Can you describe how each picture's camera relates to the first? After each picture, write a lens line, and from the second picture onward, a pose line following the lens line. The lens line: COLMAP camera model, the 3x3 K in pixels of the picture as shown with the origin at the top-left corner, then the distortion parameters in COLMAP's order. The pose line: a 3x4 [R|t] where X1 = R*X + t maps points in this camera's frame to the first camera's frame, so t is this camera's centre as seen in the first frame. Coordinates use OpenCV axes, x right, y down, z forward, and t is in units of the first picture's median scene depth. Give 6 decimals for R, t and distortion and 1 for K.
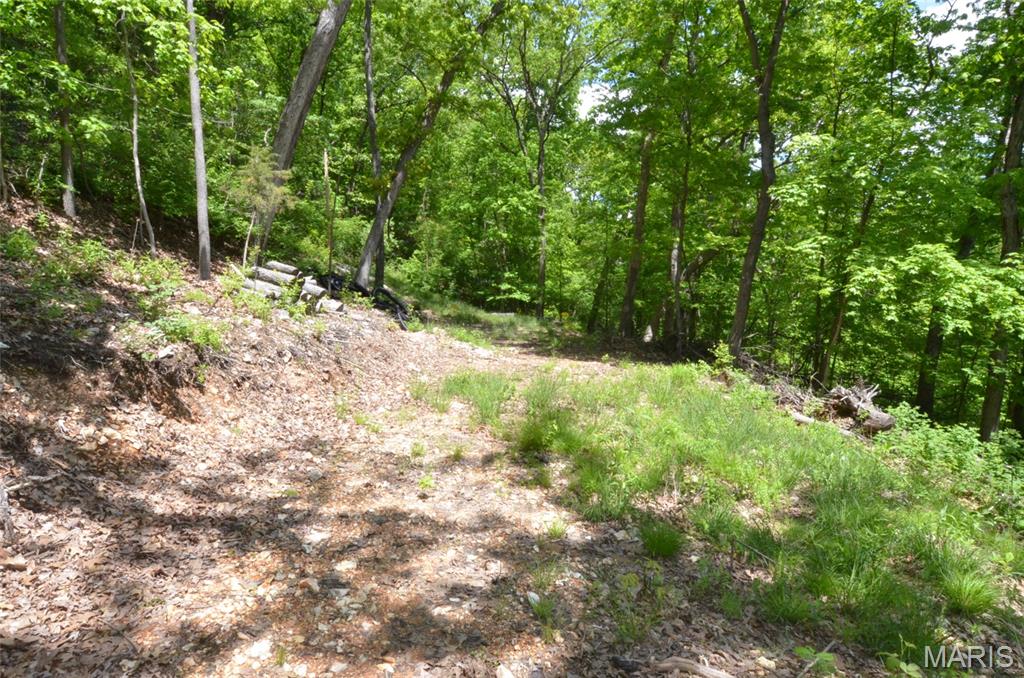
lens RADIAL K [[570.2, 0, 513.9], [0, 570.2, 346.2], [0, 0, 1]] dist [0.002095, -0.012870]
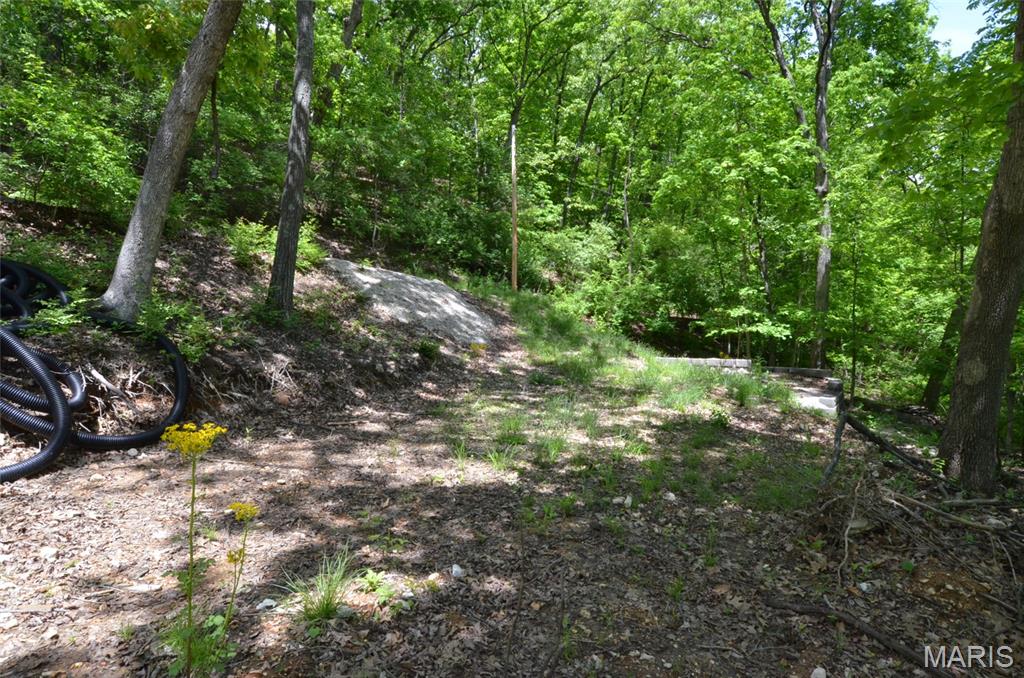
lens RADIAL K [[570.2, 0, 510.7], [0, 570.2, 346.8], [0, 0, 1]] dist [0.002095, -0.012870]
pose [[0.849995, 0.022081, -0.526328, 0.109713], [-0.051824, 0.997780, -0.041833, -0.040896], [0.524236, 0.062834, 0.849252, 0.476561]]
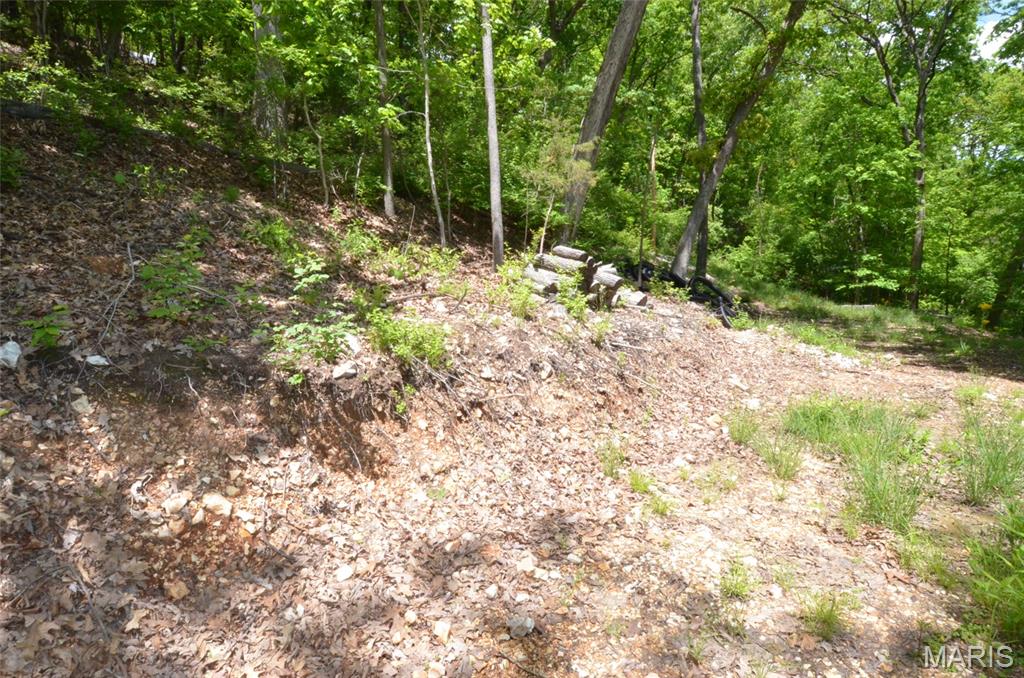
lens RADIAL K [[542.0, 0, 512.1], [0, 542.0, 346.6], [0, 0, 1]] dist [0.002774, -0.015115]
pose [[0.839192, 0.032143, -0.542885, -0.015017], [-0.023011, 0.999457, 0.023604, -0.005896], [0.543348, -0.007316, 0.839476, 0.091675]]
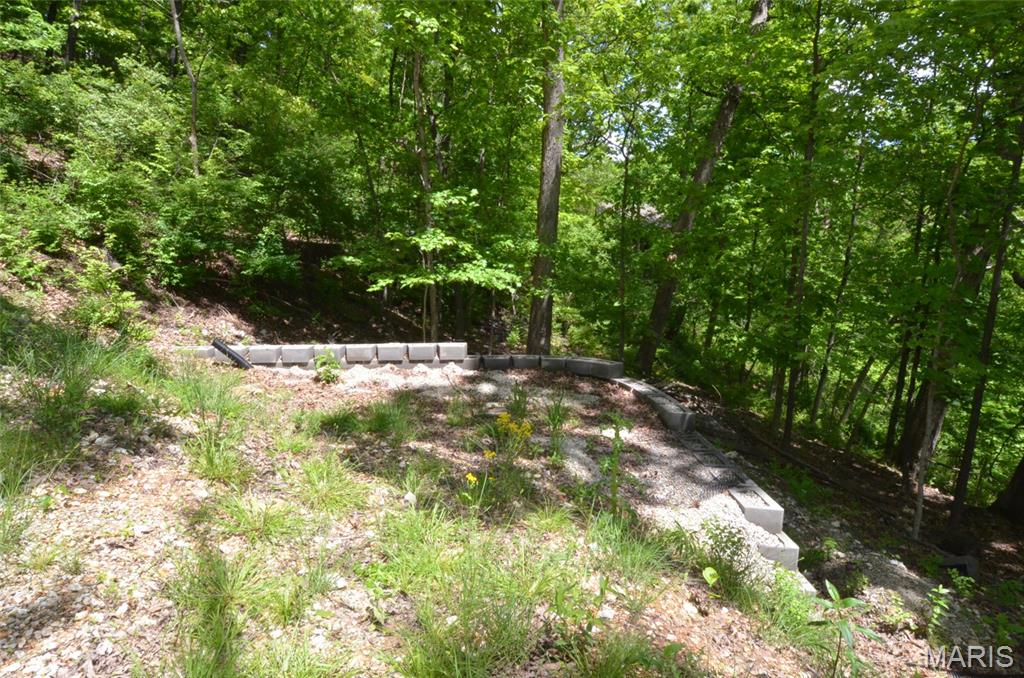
lens RADIAL K [[570.2, 0, 515.9], [0, 570.2, 345.2], [0, 0, 1]] dist [0.002095, -0.012870]
pose [[0.995435, -0.005800, 0.095265, -0.002793], [-0.002033, 0.996636, 0.081924, -0.092202], [-0.095420, -0.081744, 0.992075, 0.858241]]
